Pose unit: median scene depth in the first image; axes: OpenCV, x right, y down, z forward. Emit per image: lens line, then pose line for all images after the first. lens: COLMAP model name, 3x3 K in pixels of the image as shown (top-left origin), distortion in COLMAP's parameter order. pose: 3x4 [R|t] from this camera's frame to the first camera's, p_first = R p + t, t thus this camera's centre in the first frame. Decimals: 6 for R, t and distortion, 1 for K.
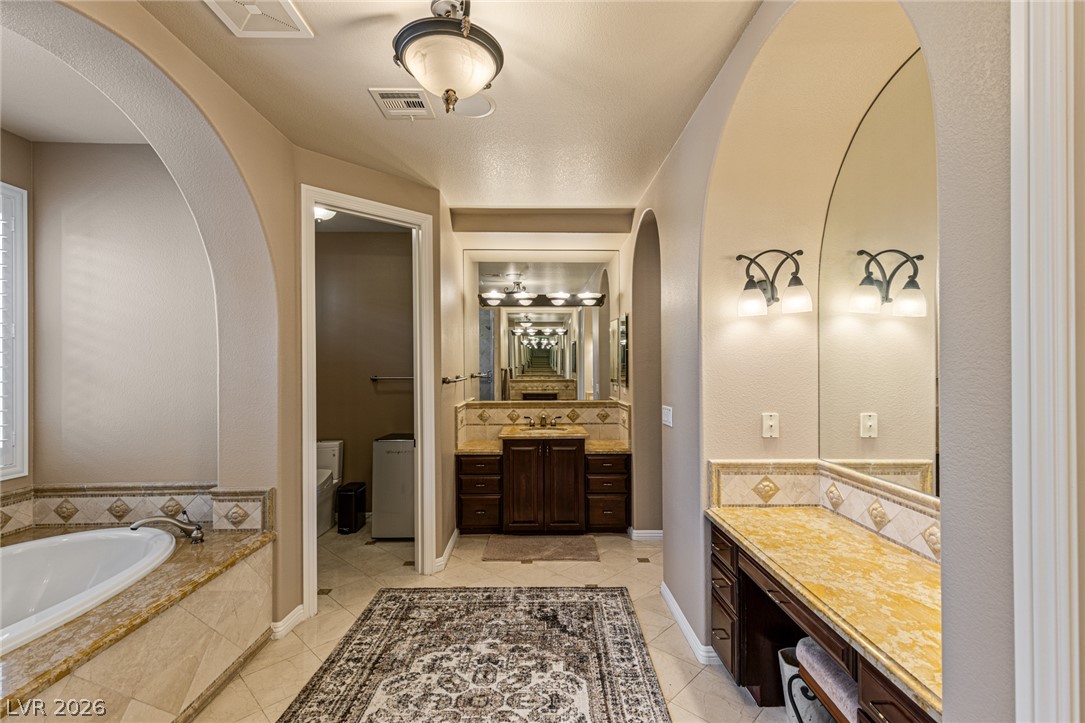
lens RADIAL K [[491.4, 0, 542.1], [0, 491.4, 358.3], [0, 0, 1]] dist [0.025264, -0.002126]
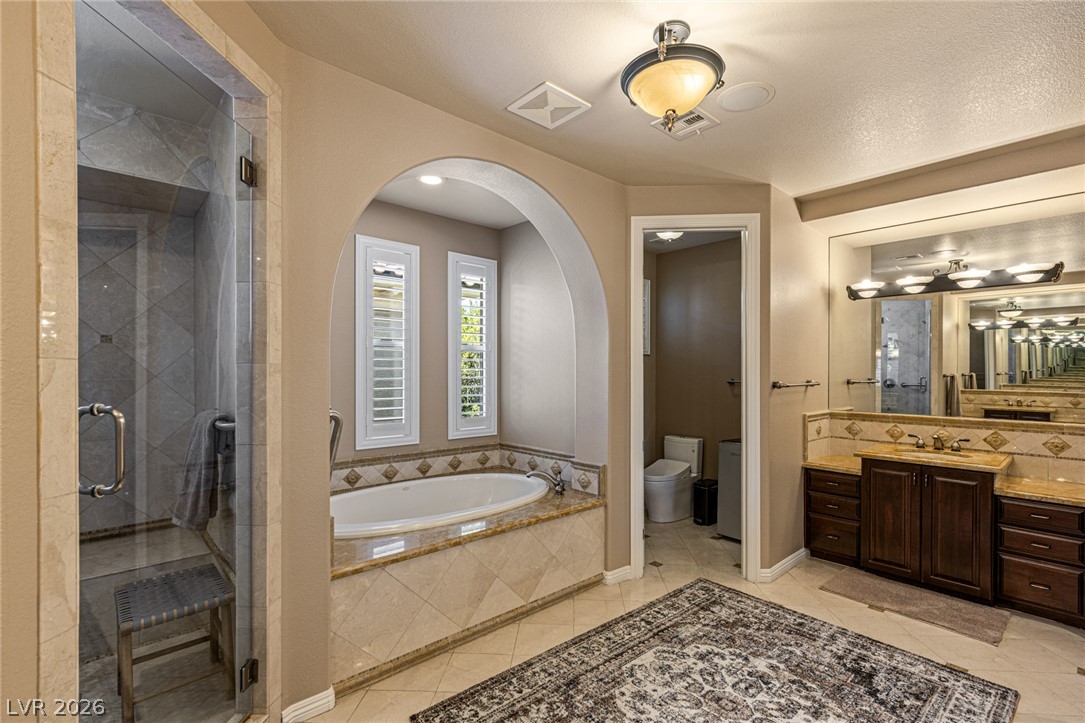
lens RADIAL K [[491.4, 0, 547.4], [0, 491.4, 368.5], [0, 0, 1]] dist [0.025264, -0.002126]
pose [[0.669008, 0.002645, -0.743251, 0.271342], [0.005736, 0.999946, 0.008722, 0.003793], [0.743233, -0.010099, 0.668956, 0.051269]]
